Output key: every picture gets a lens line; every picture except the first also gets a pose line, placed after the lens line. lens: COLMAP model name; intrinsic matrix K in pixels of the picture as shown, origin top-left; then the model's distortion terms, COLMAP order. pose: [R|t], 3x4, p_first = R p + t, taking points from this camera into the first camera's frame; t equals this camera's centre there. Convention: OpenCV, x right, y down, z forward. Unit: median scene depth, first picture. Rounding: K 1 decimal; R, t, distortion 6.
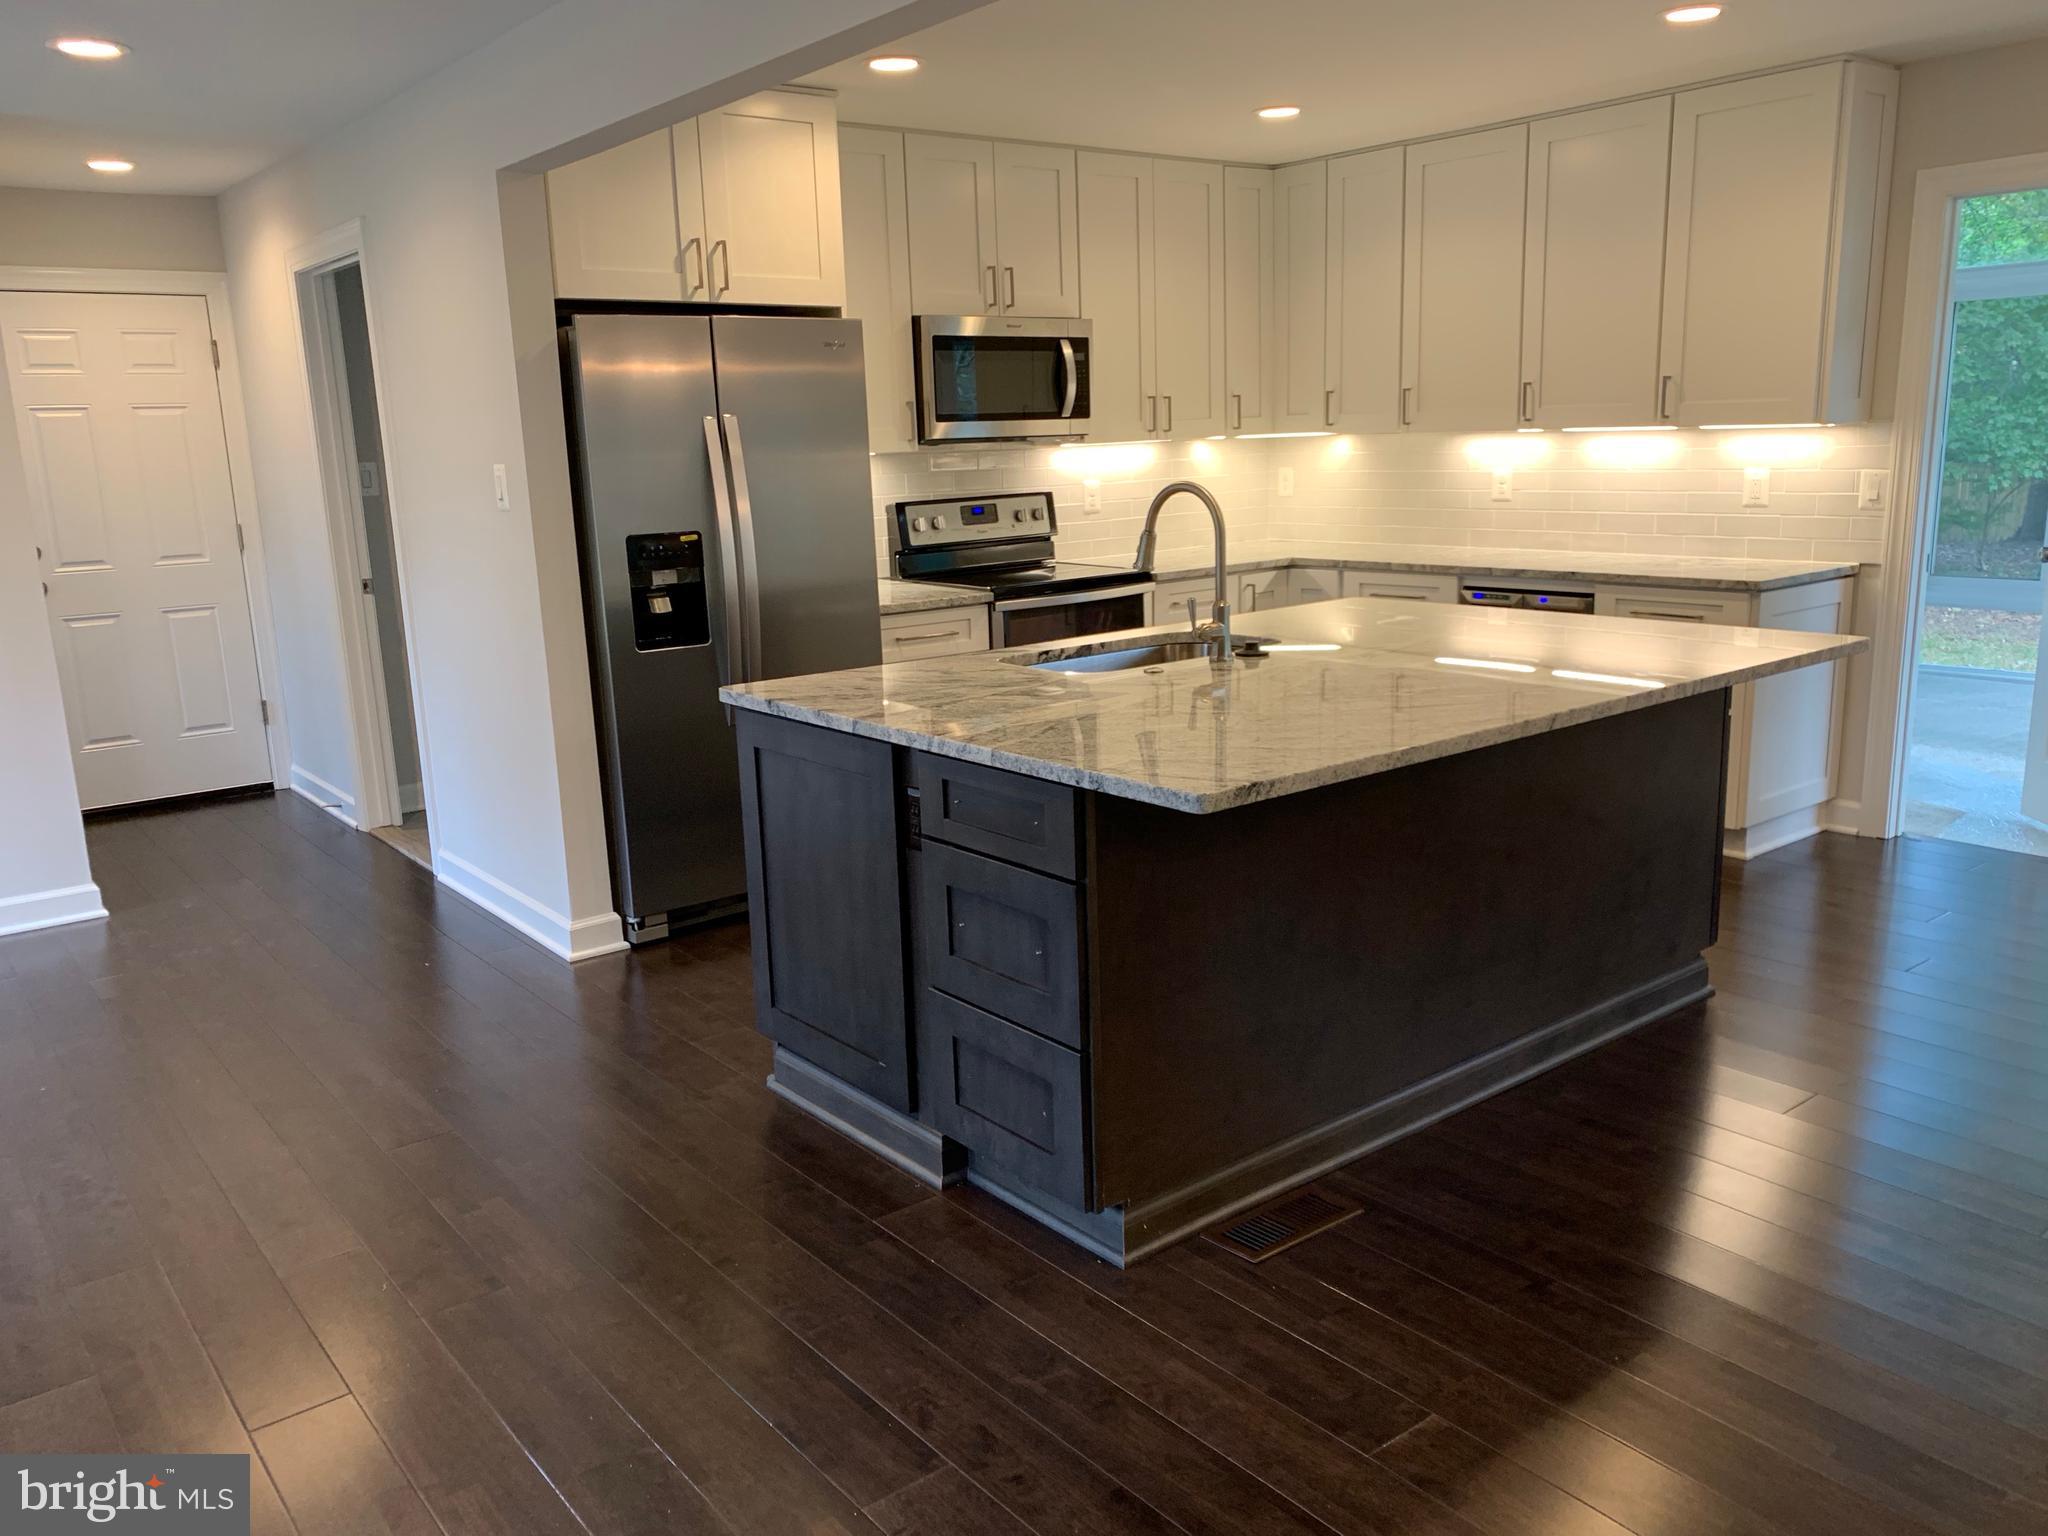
lens RADIAL K [[1572.4, 0, 1023.5], [0, 1572.4, 772.4], [0, 0, 1]] dist [0.003739, -0.000163]
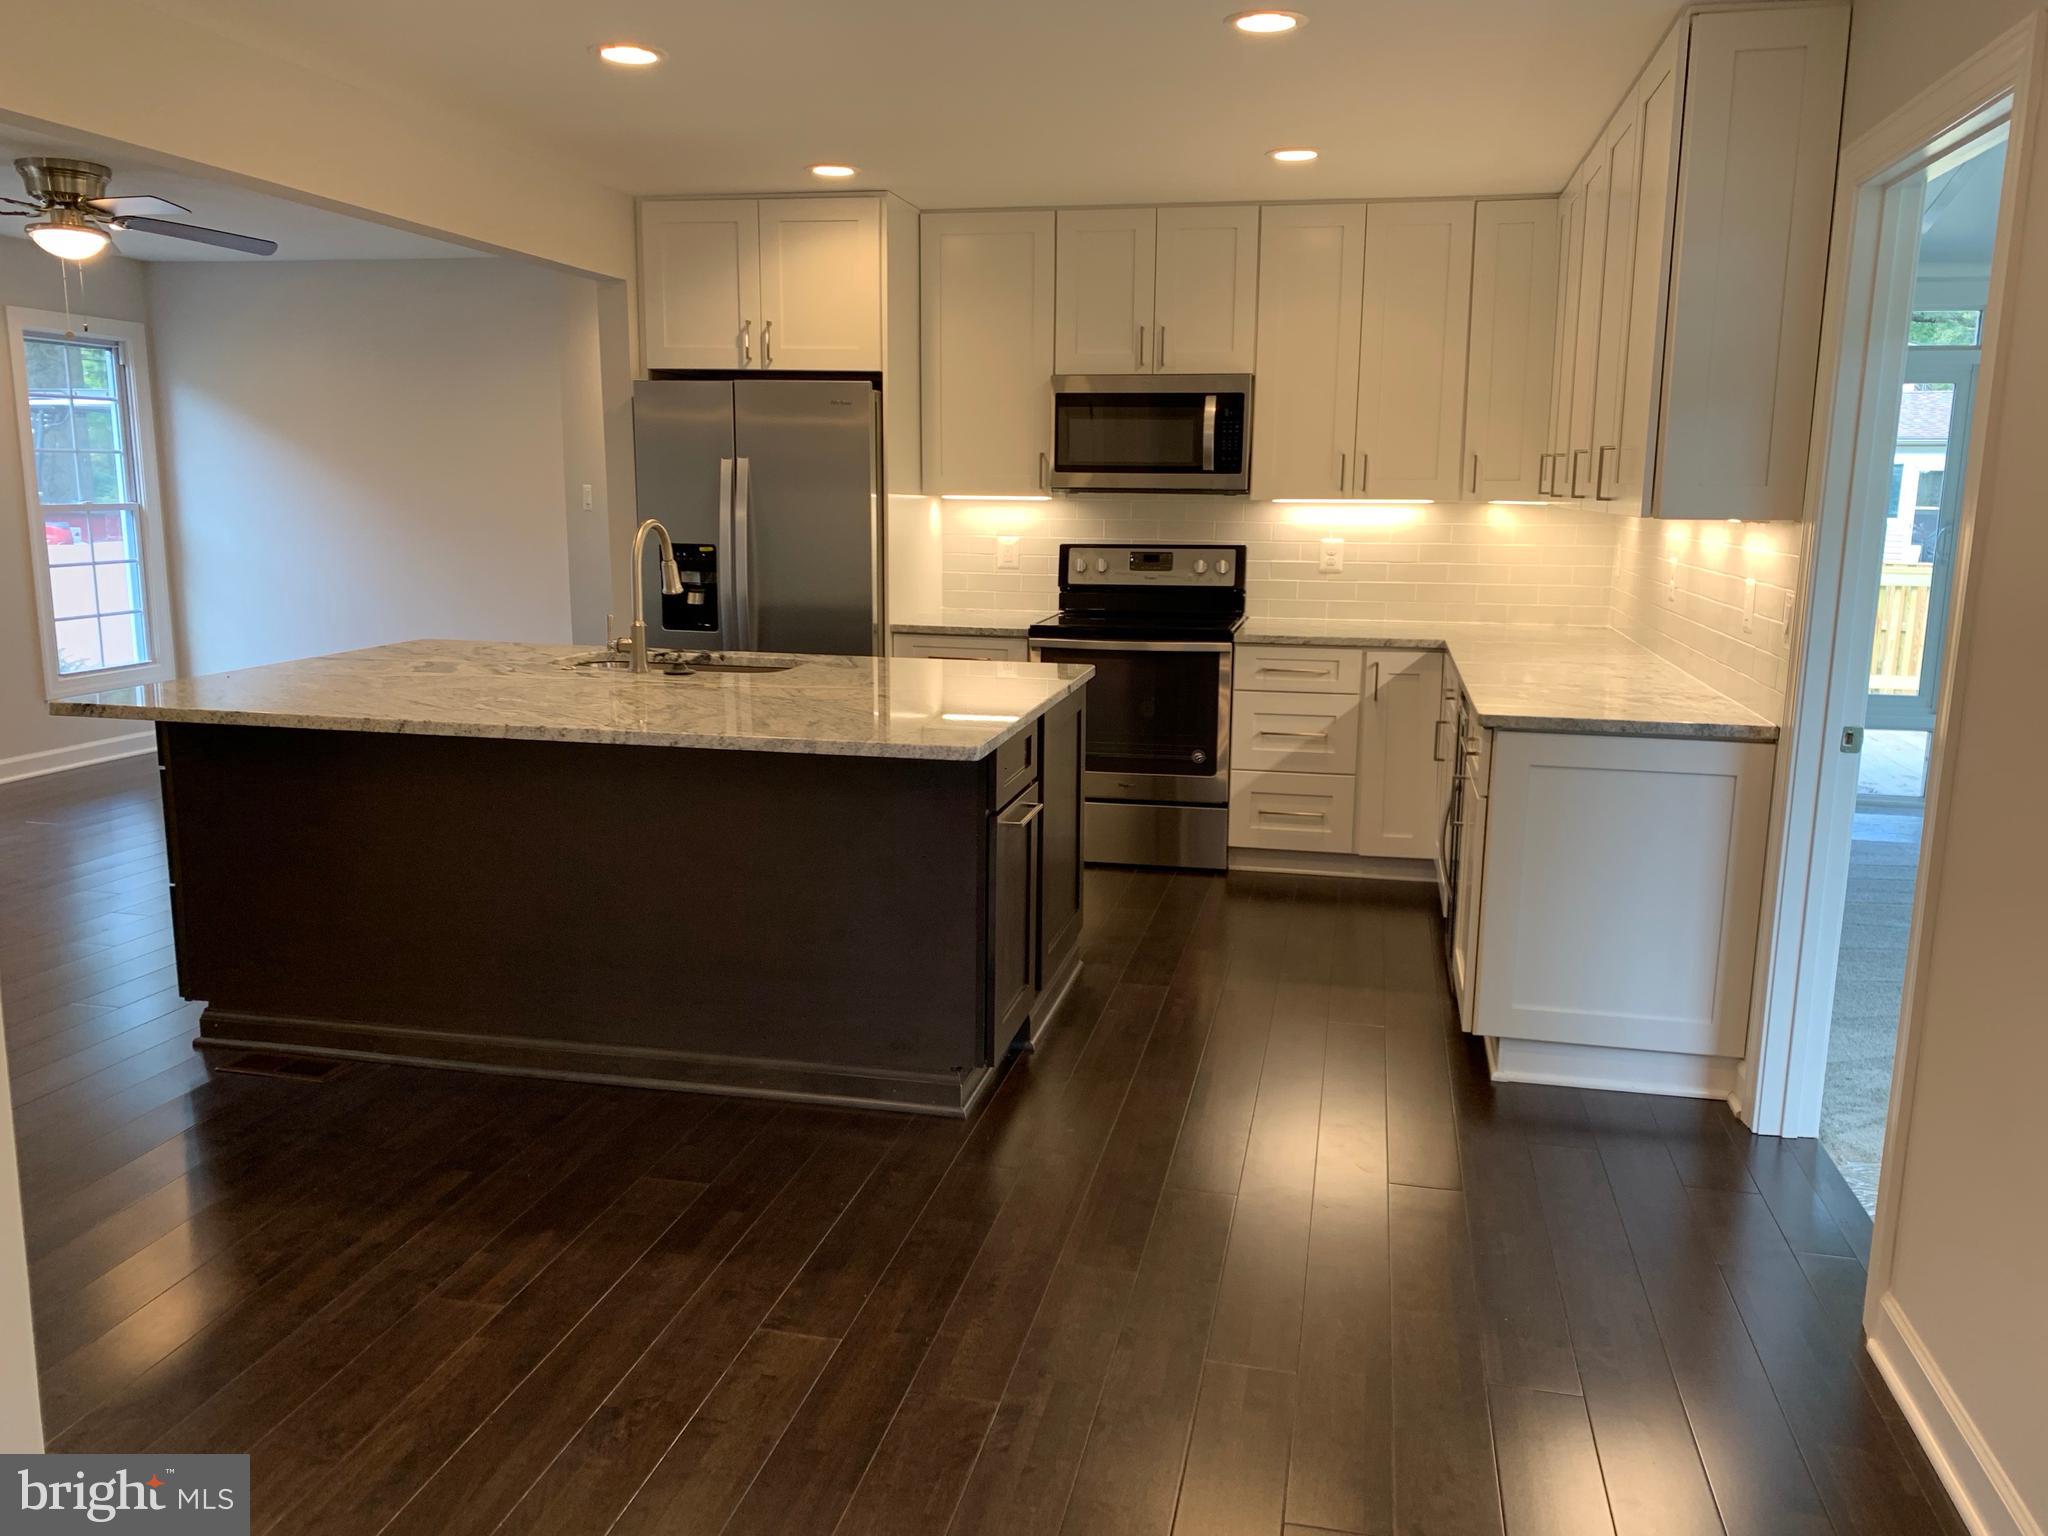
lens RADIAL K [[1572.4, 0, 1027.5], [0, 1572.4, 765.2], [0, 0, 1]] dist [0.003739, -0.000163]
pose [[0.639704, 0.177527, -0.747839, 0.822922], [-0.198128, 0.978167, 0.062725, -0.092135], [0.742647, 0.108043, 0.660910, 0.301405]]
